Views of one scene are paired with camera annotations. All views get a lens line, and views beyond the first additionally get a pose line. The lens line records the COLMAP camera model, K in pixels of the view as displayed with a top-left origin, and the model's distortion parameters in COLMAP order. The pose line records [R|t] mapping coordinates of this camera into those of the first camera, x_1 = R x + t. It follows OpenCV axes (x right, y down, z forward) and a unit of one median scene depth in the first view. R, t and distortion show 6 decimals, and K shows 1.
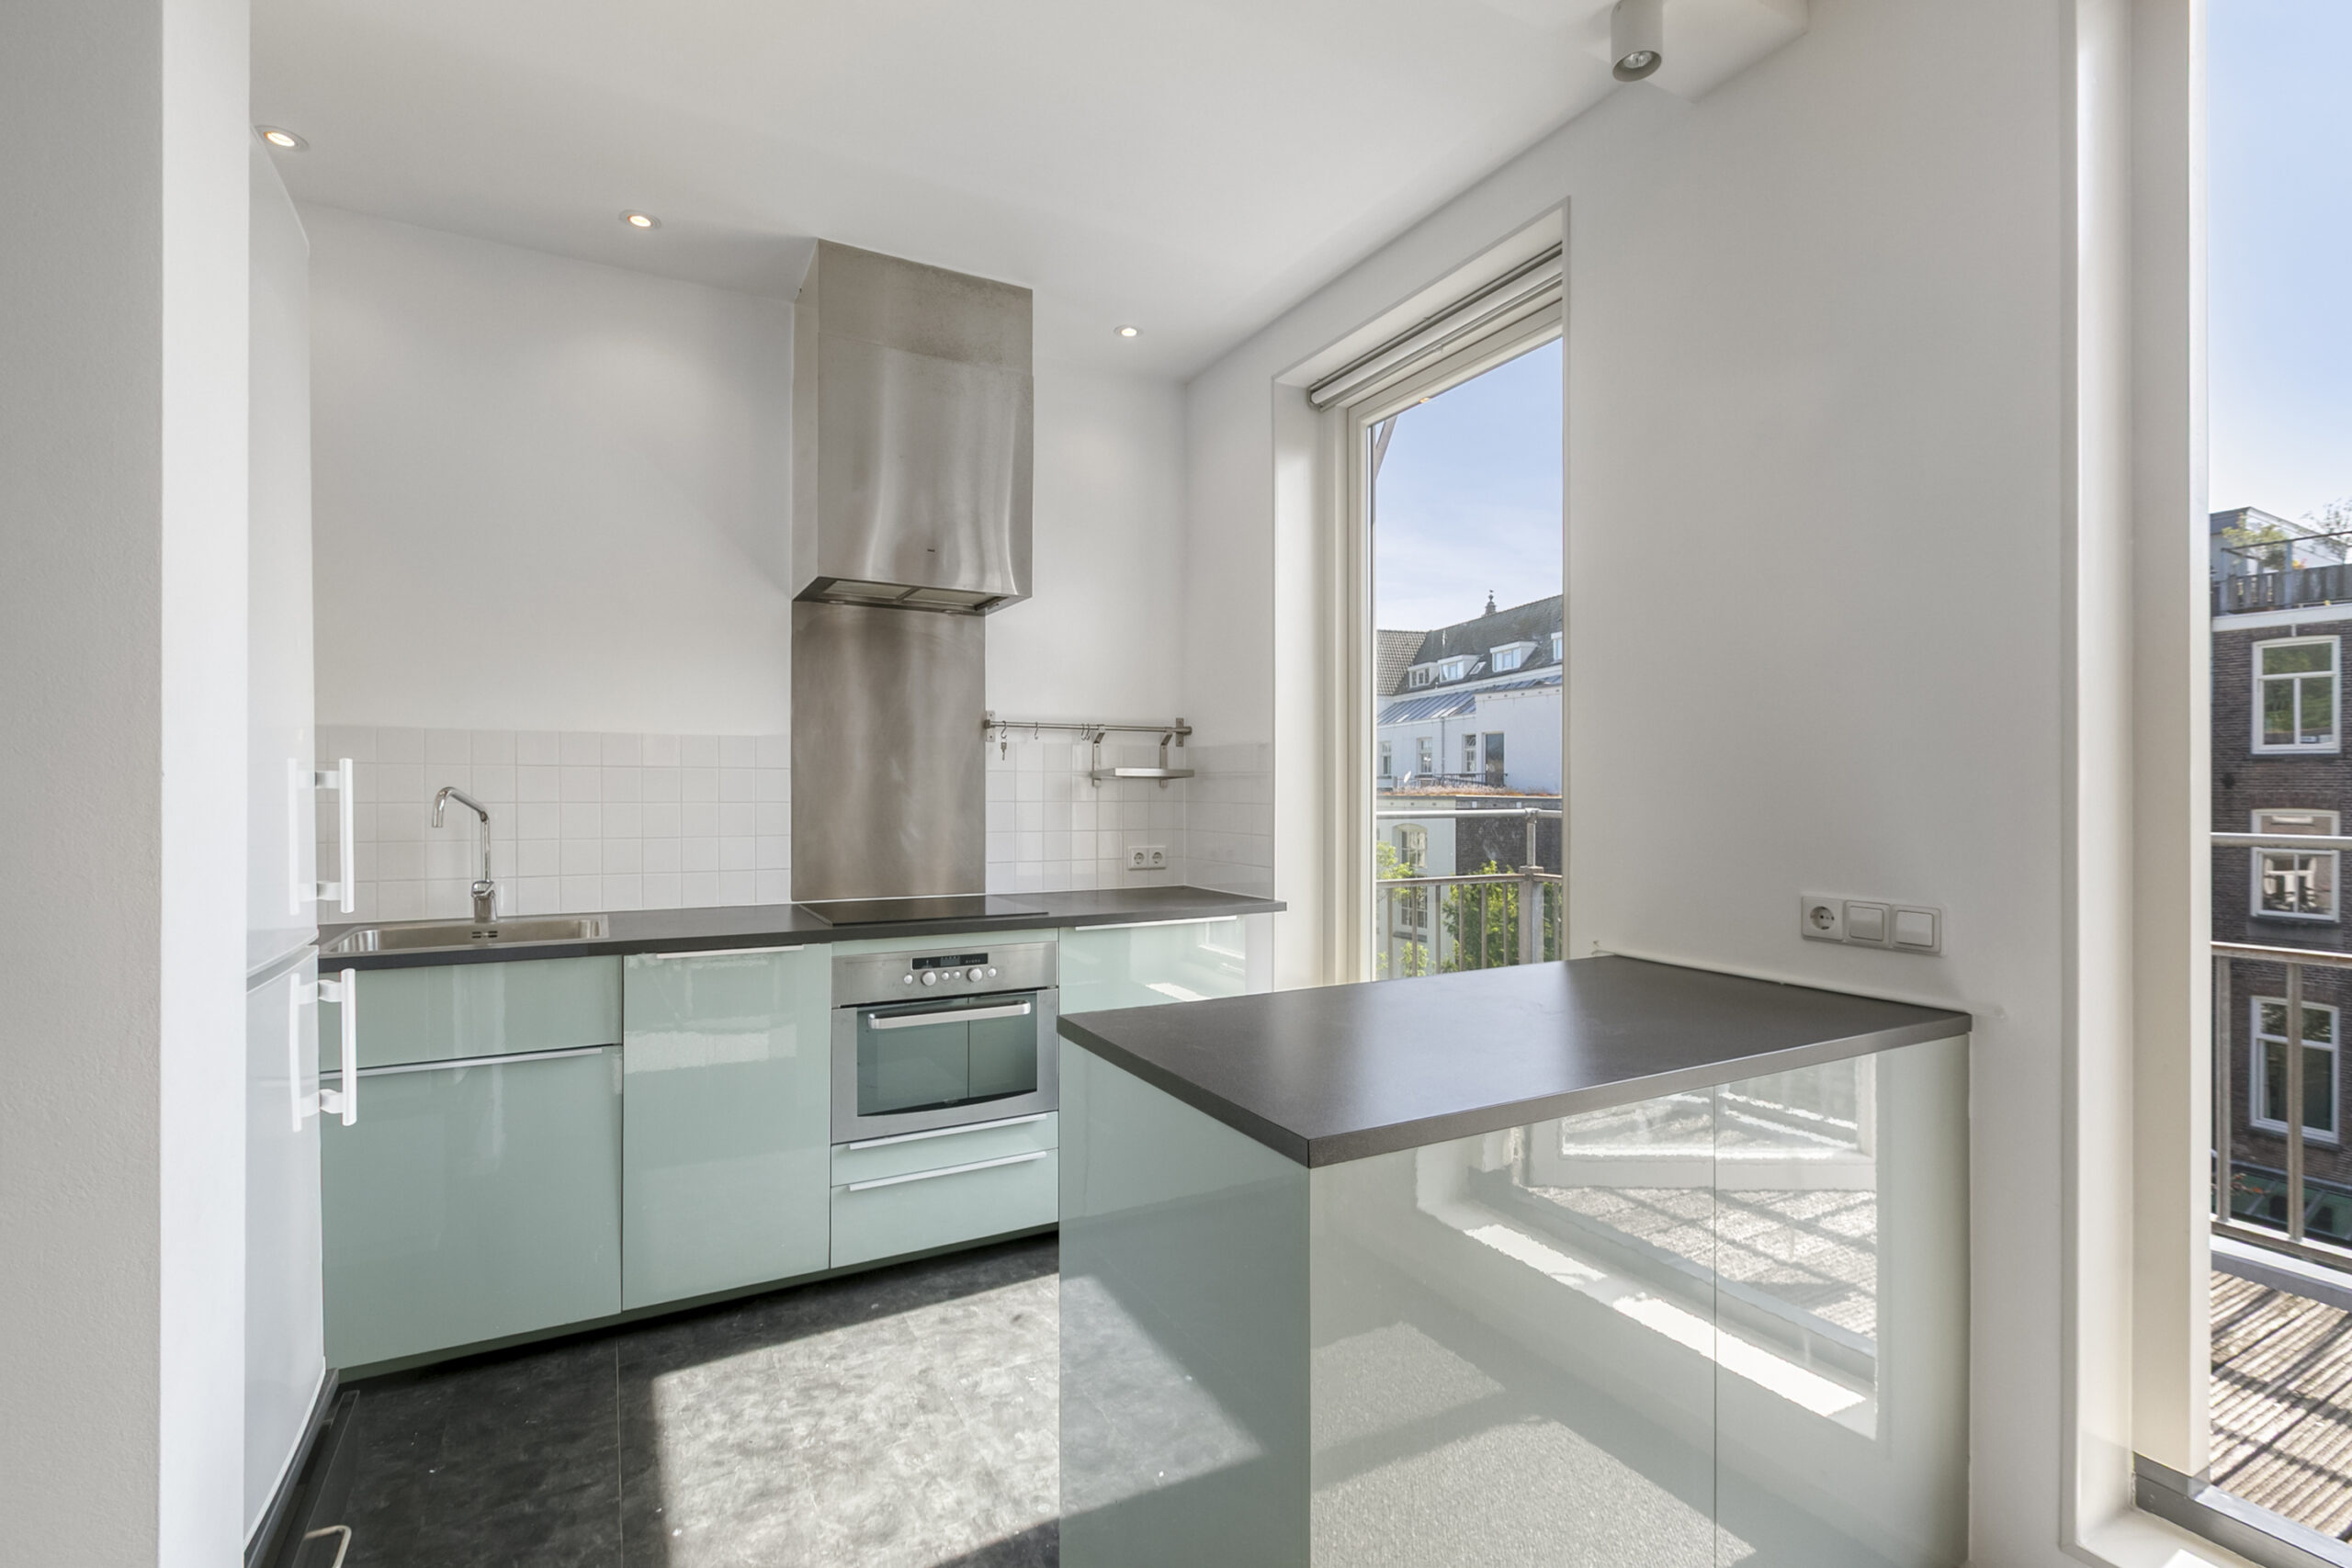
lens RADIAL K [[1034.0, 0, 1169.8], [0, 1034.0, 771.8], [0, 0, 1]] dist [-0.003553, -0.000626]
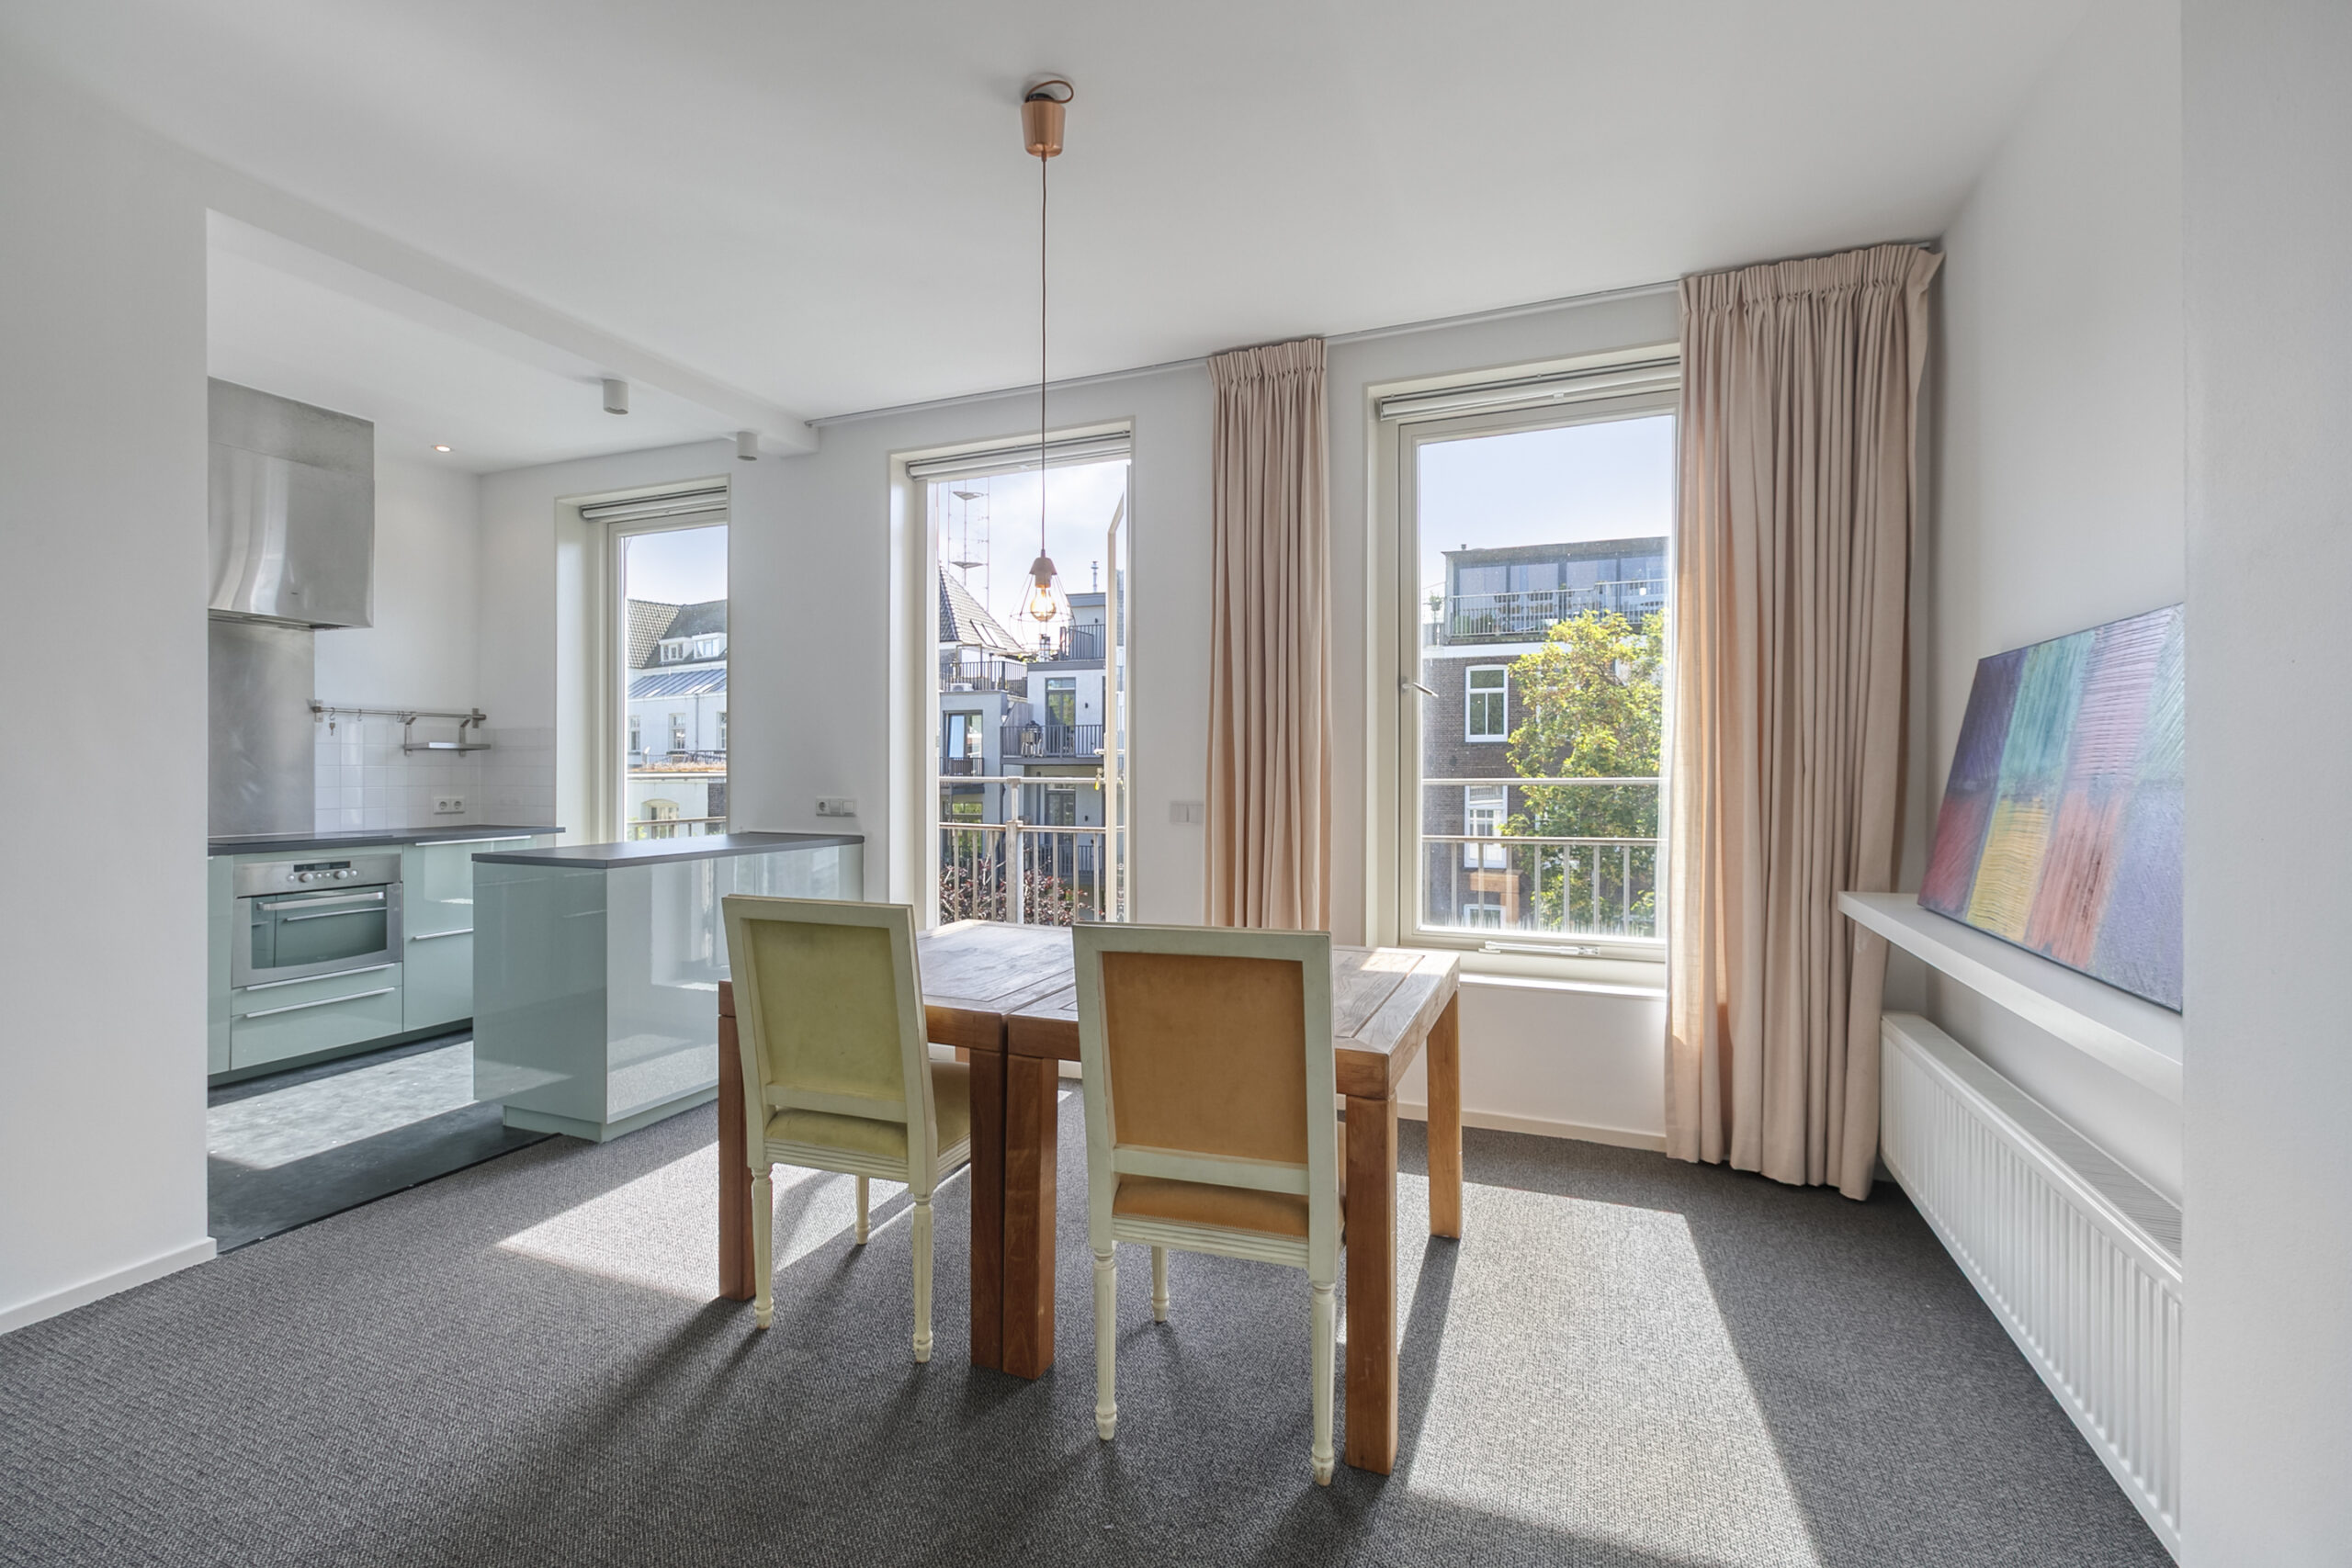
lens RADIAL K [[1034.0, 0, 1169.8], [0, 1034.0, 771.8], [0, 0, 1]] dist [-0.003553, -0.000626]
pose [[0.775011, -0.003116, 0.631940, -0.164552], [-0.010444, 0.999788, 0.017738, 0.001133], [-0.631862, -0.020347, 0.774814, -0.797142]]
